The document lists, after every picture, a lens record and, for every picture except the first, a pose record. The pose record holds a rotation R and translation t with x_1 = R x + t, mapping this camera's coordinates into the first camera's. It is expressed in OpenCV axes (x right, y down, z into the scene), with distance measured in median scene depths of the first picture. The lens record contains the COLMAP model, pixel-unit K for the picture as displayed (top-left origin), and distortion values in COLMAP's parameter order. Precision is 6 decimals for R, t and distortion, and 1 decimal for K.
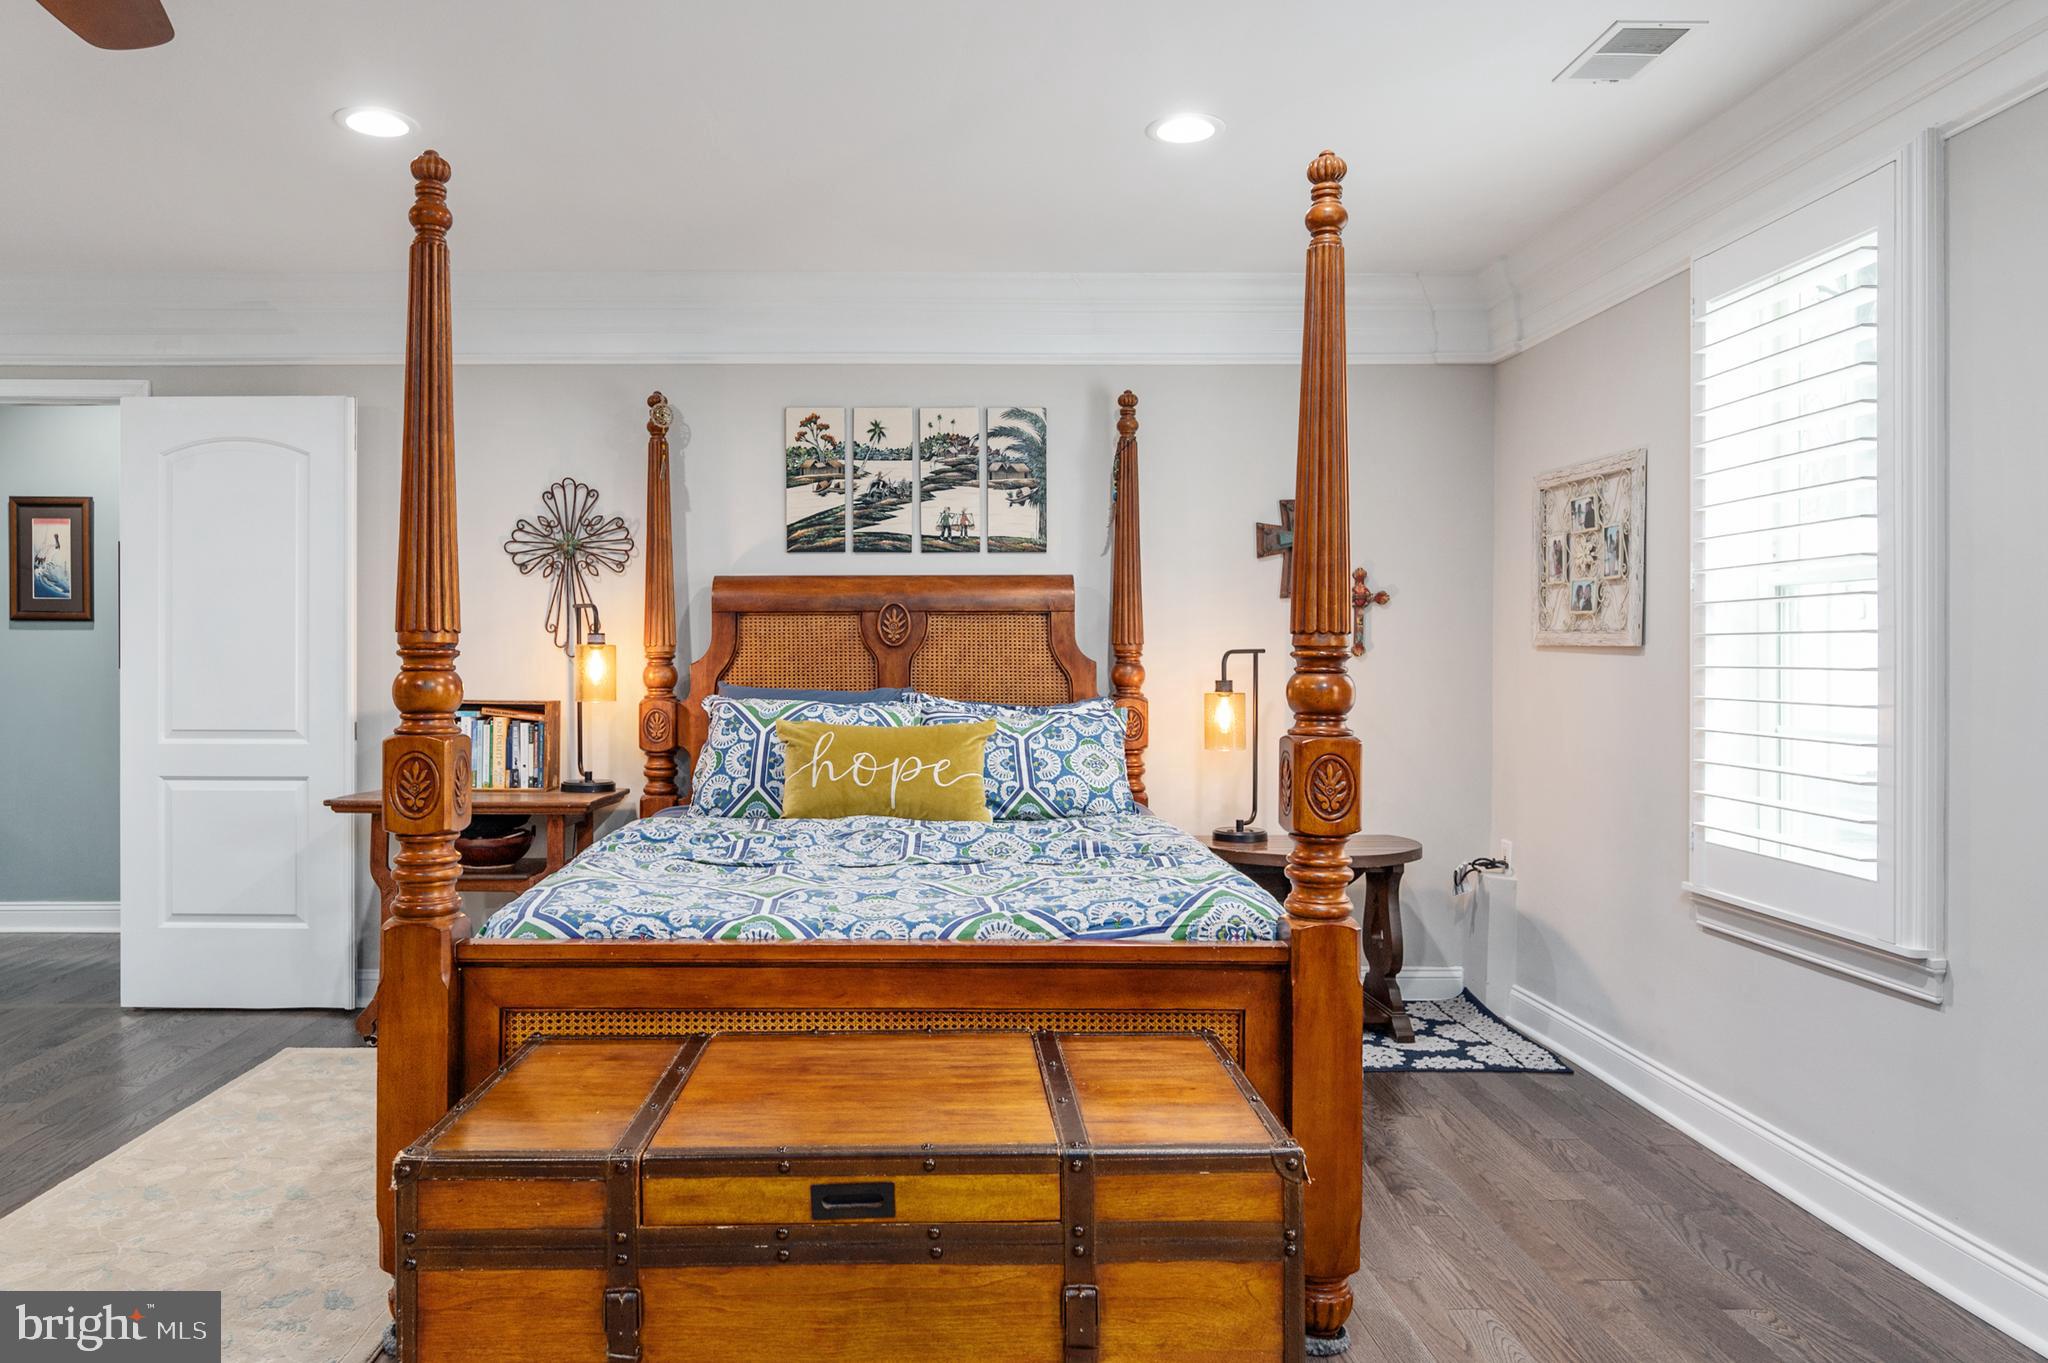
lens RADIAL K [[1338.5, 0, 1004.0], [0, 1338.5, 663.6], [0, 0, 1]] dist [-0.001620, -0.001646]
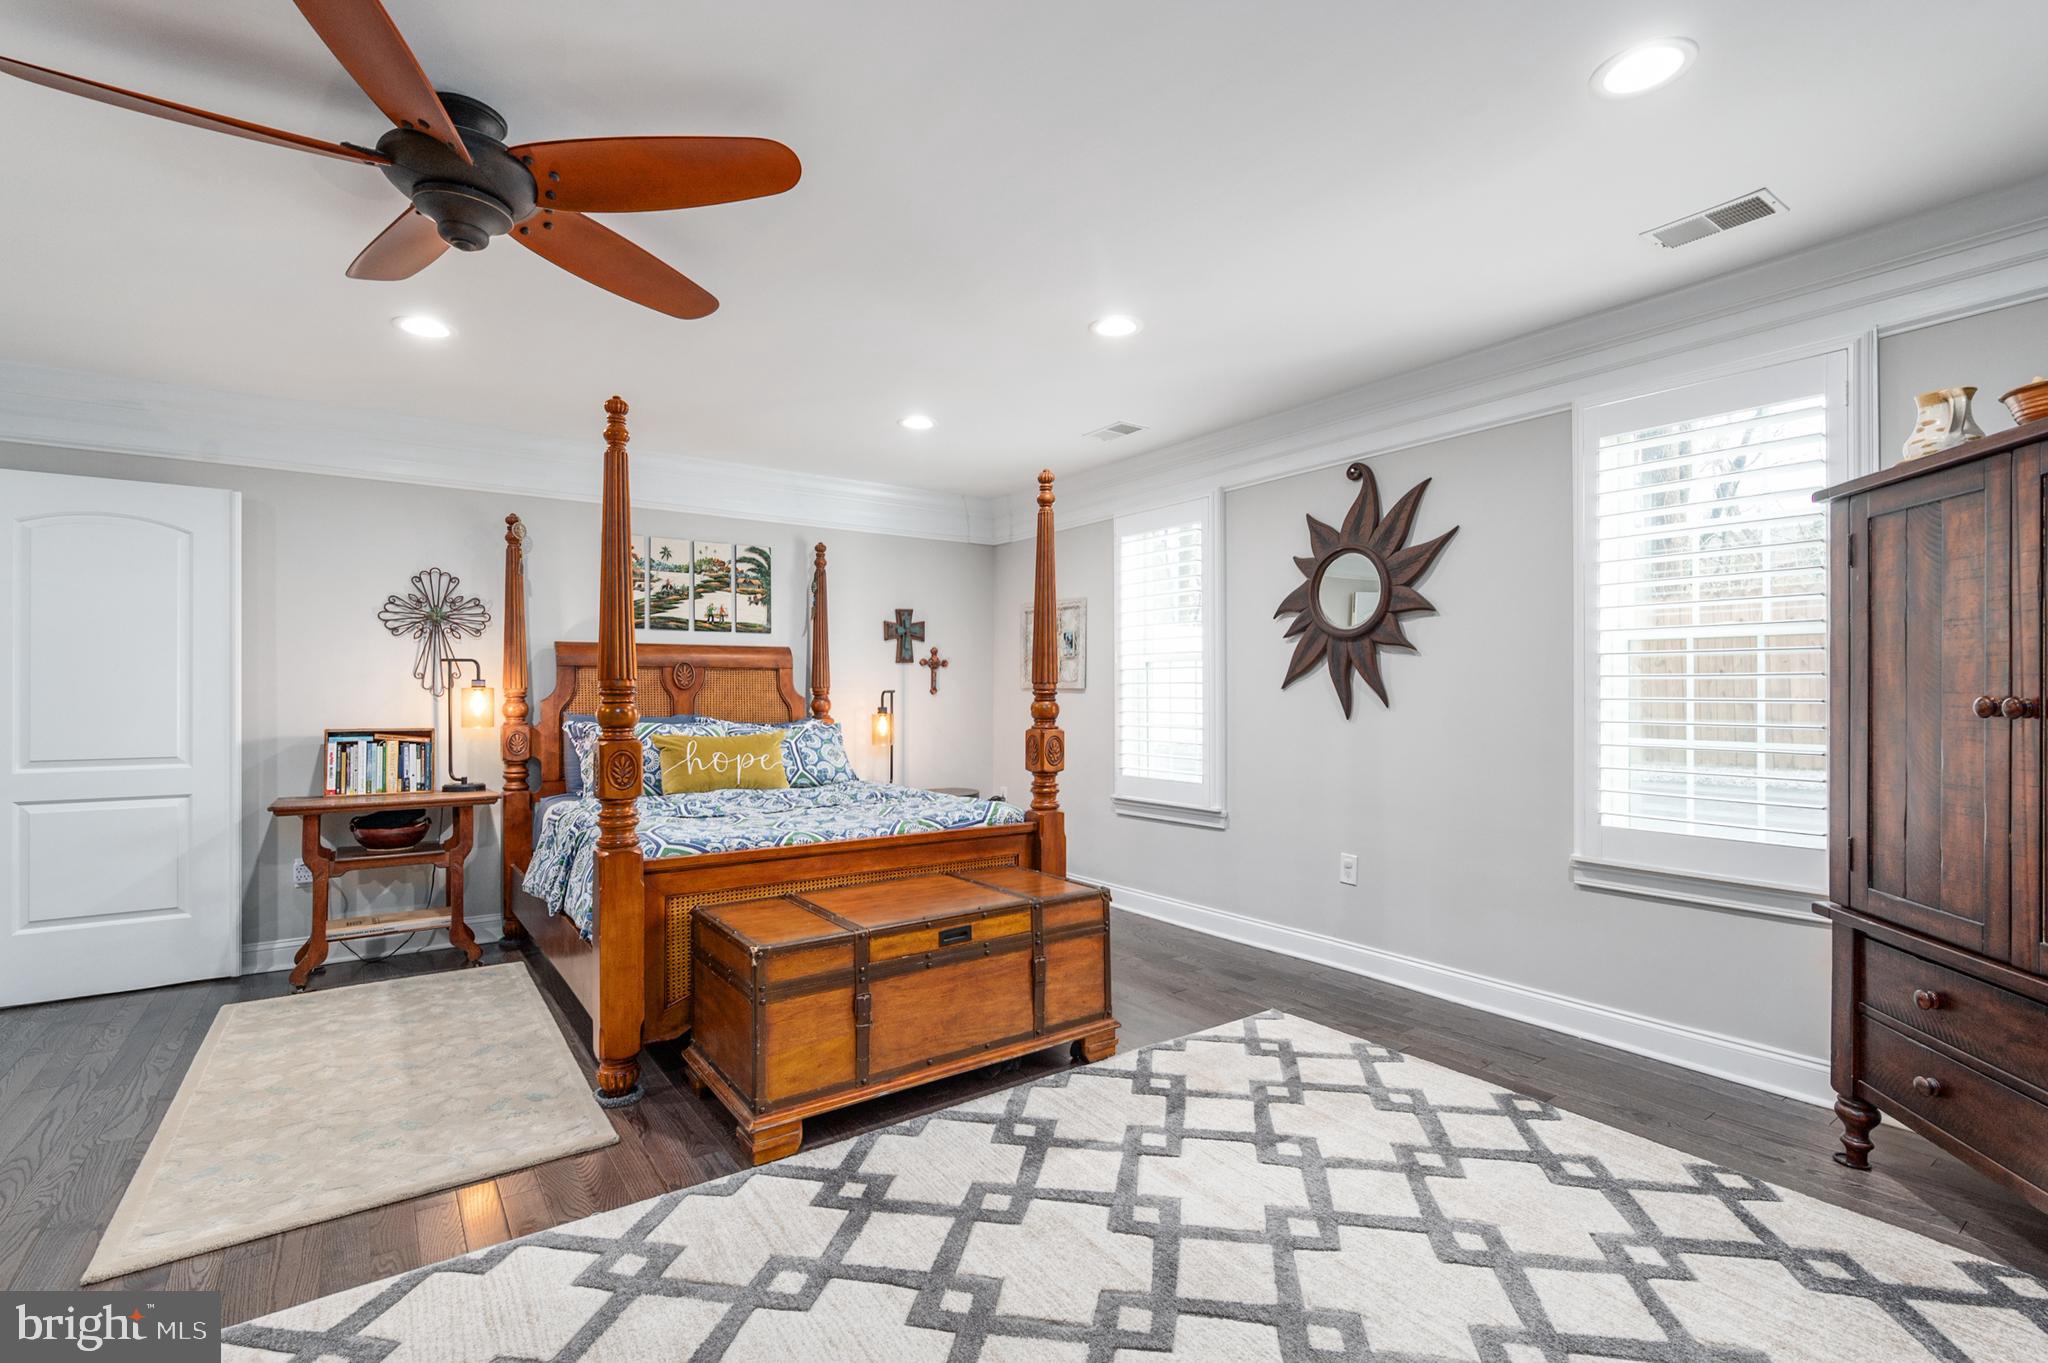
lens RADIAL K [[937.2, 0, 1016.1], [0, 937.2, 696.6], [0, 0, 1]] dist [0.003393, 0.000690]
pose [[0.822076, -0.004626, 0.569359, -0.398234], [0.006924, 0.999974, -0.001873, 0.001293], [-0.569336, 0.005482, 0.822087, -0.152929]]
